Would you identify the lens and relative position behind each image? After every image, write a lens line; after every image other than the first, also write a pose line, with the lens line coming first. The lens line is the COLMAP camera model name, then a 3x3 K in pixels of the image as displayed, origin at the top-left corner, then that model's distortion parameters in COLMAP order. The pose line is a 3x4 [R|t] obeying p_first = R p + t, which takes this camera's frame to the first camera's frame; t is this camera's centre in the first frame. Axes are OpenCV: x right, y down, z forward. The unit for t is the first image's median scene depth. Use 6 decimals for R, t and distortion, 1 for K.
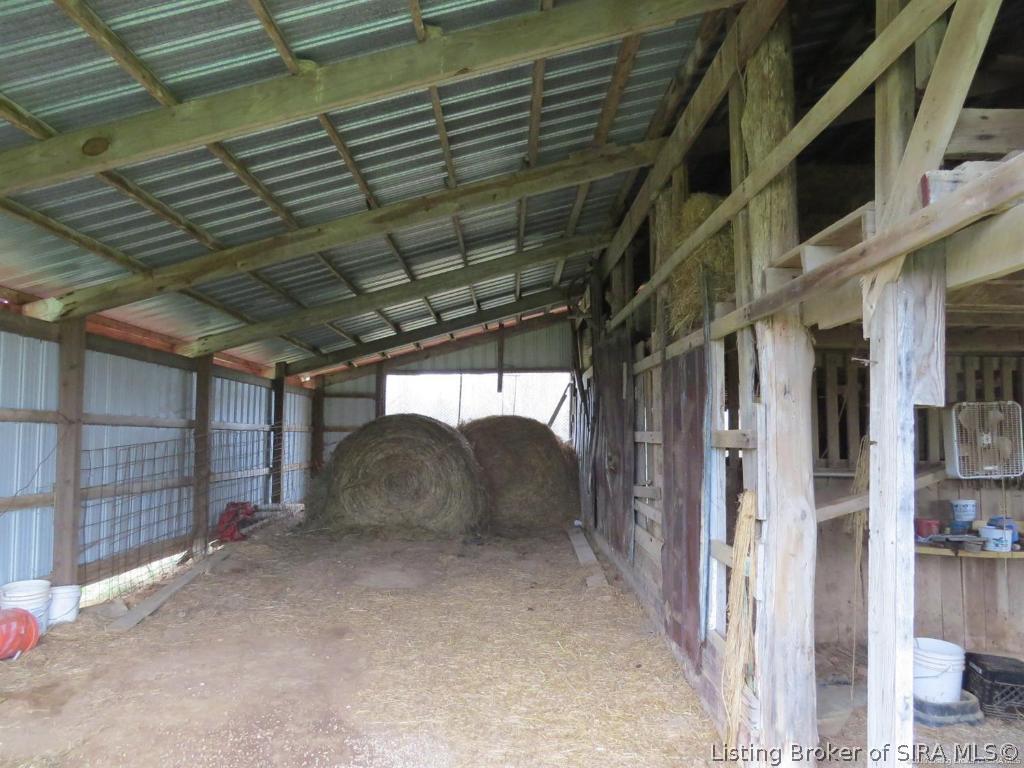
lens RADIAL K [[738.2, 0, 511.5], [0, 738.2, 382.1], [0, 0, 1]] dist [-0.012779, 0.001778]
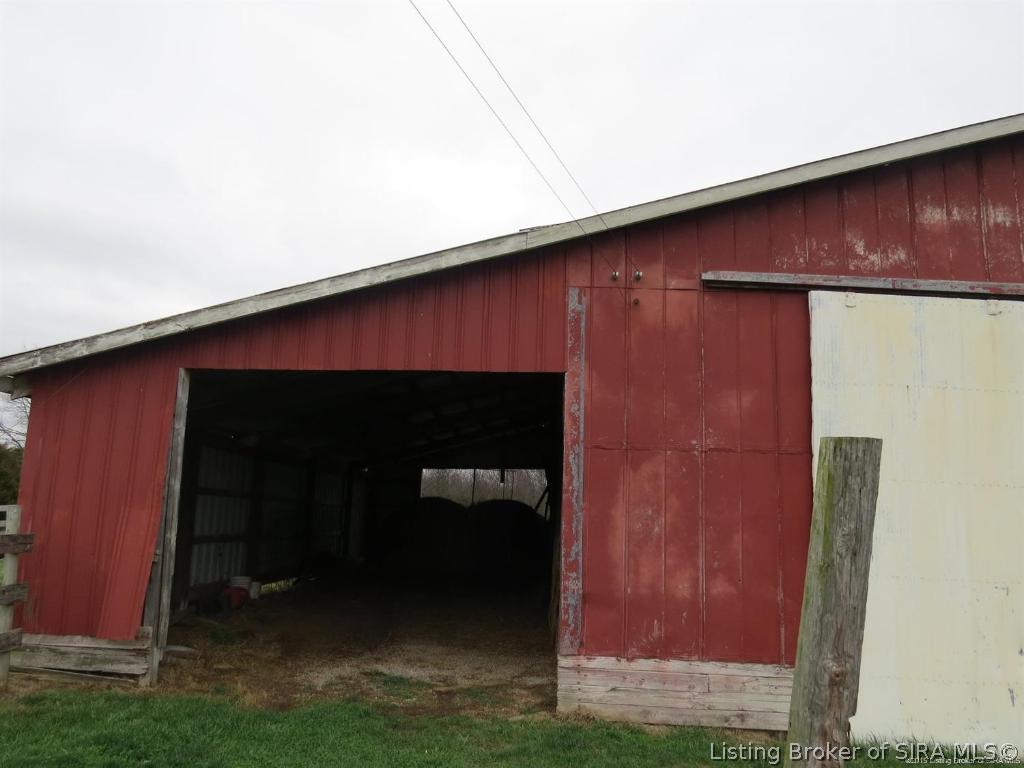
lens RADIAL K [[738.2, 0, 511.6], [0, 738.2, 386.2], [0, 0, 1]] dist [-0.012779, 0.001778]
pose [[0.998408, 0.017551, -0.053613, 0.090554], [-0.023086, 0.994265, -0.104424, -0.027585], [0.051473, 0.105496, 0.993087, -0.491235]]
